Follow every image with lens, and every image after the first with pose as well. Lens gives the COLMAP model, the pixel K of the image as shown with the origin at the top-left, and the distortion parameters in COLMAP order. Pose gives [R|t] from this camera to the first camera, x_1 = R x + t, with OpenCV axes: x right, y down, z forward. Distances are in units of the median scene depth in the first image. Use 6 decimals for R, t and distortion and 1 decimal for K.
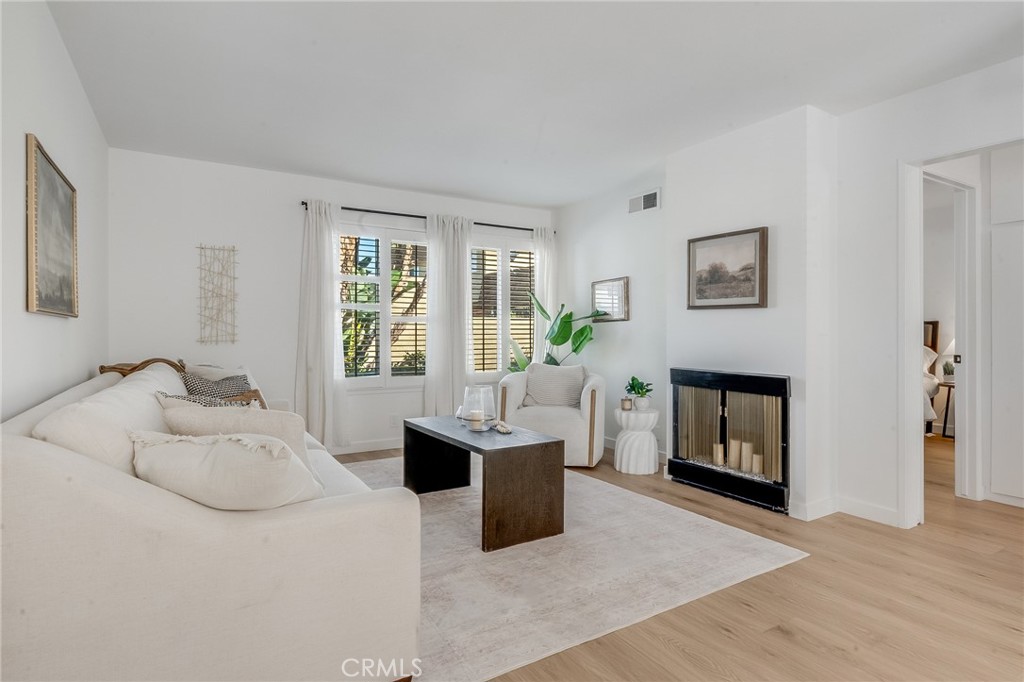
lens RADIAL K [[539.6, 0, 509.4], [0, 539.6, 329.9], [0, 0, 1]] dist [-0.006238, -0.001435]
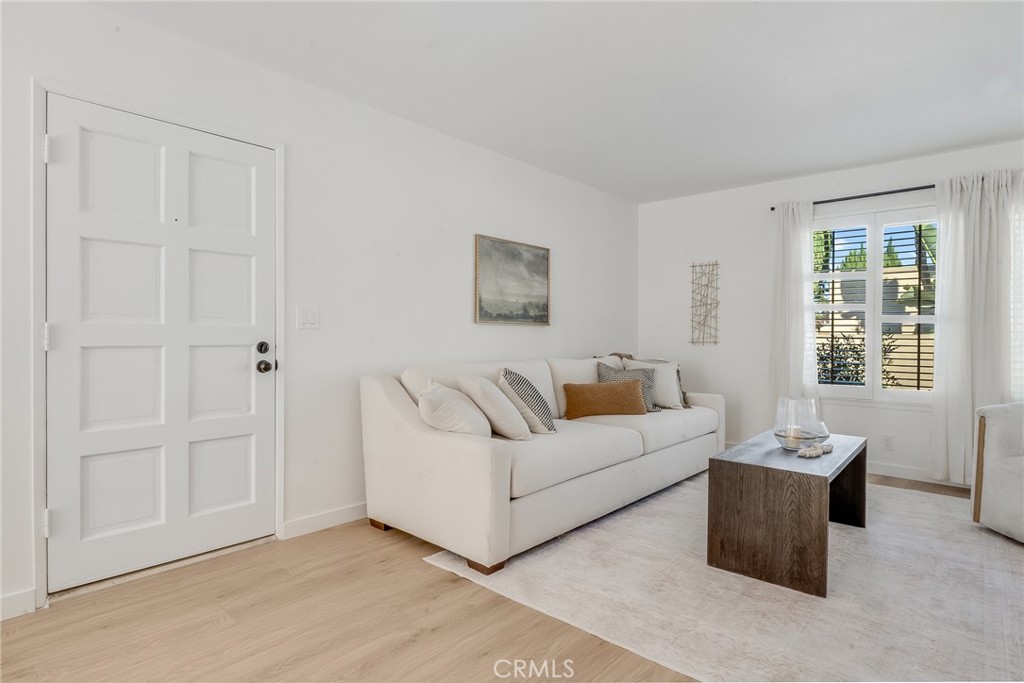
lens RADIAL K [[539.6, 0, 509.4], [0, 539.6, 330.4], [0, 0, 1]] dist [-0.006238, -0.001435]
pose [[0.295285, -0.002126, -0.955407, 0.478438], [0.001321, 0.999997, -0.001817, -0.003864], [0.955408, -0.000726, 0.295287, 0.233430]]
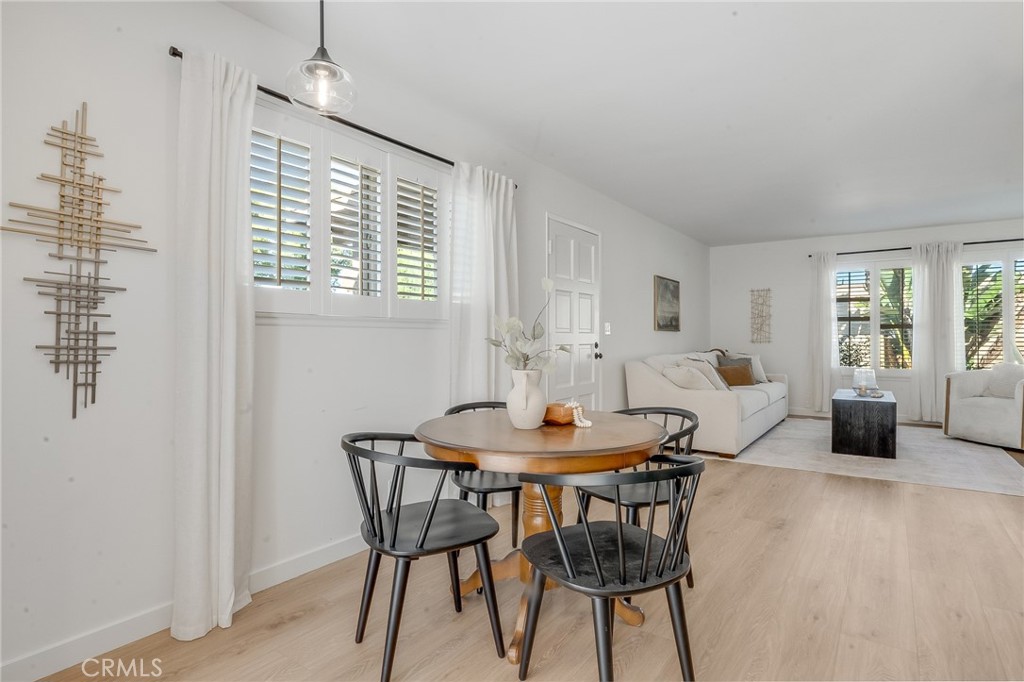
lens RADIAL K [[539.6, 0, 509.4], [0, 539.6, 329.9], [0, 0, 1]] dist [-0.006238, -0.001435]
pose [[0.408743, -0.013292, -0.912553, 0.761276], [0.009092, 0.999904, -0.010491, -0.007234], [0.912604, -0.004009, 0.408825, -0.504408]]
